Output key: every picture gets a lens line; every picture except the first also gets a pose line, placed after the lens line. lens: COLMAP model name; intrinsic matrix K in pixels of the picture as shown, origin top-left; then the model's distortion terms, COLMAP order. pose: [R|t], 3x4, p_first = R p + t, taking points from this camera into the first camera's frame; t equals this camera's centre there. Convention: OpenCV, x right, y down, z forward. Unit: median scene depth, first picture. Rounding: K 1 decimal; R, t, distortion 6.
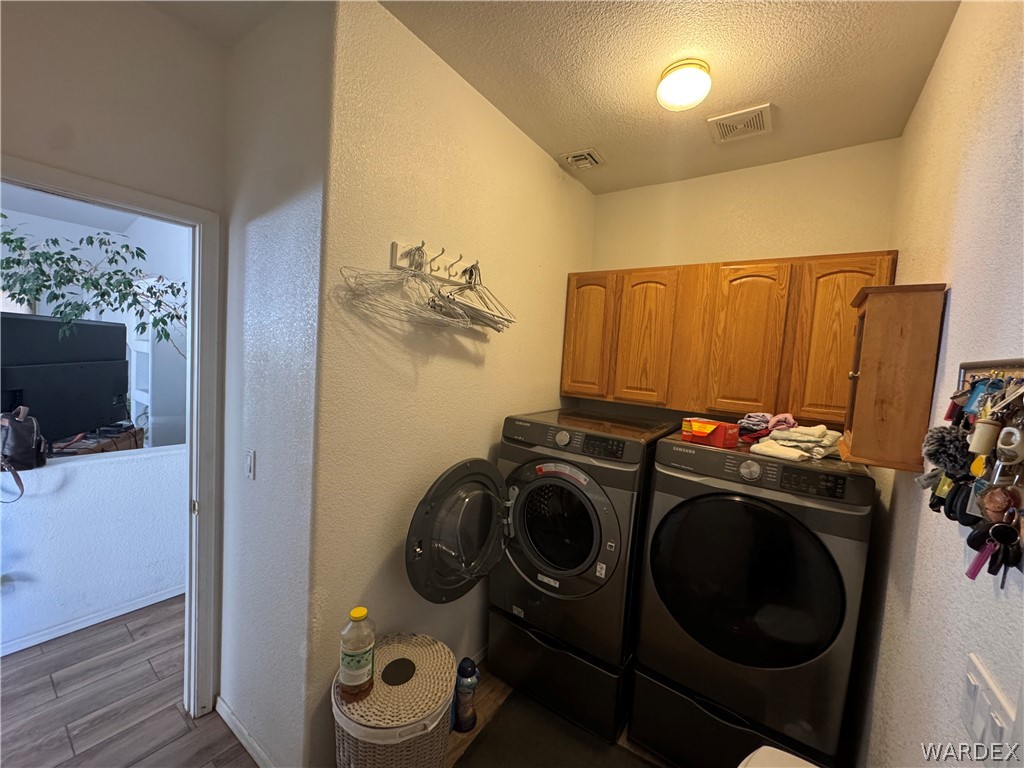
lens RADIAL K [[409.6, 0, 509.7], [0, 409.6, 383.4], [0, 0, 1]] dist [-0.003976, 0.000850]
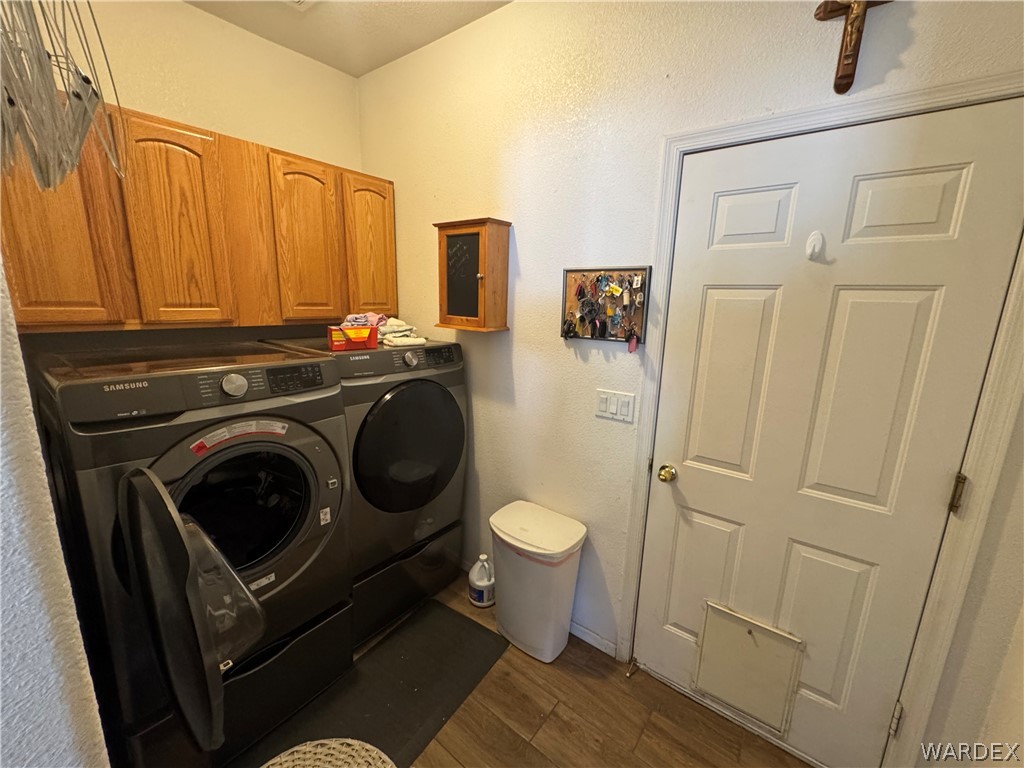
lens RADIAL K [[409.6, 0, 509.8], [0, 409.6, 382.2], [0, 0, 1]] dist [-0.003976, 0.000850]
pose [[0.052003, -0.265150, 0.962804, -0.440173], [0.045655, 0.963732, 0.262939, -0.021281], [-0.997603, 0.030283, 0.062222, 0.473159]]
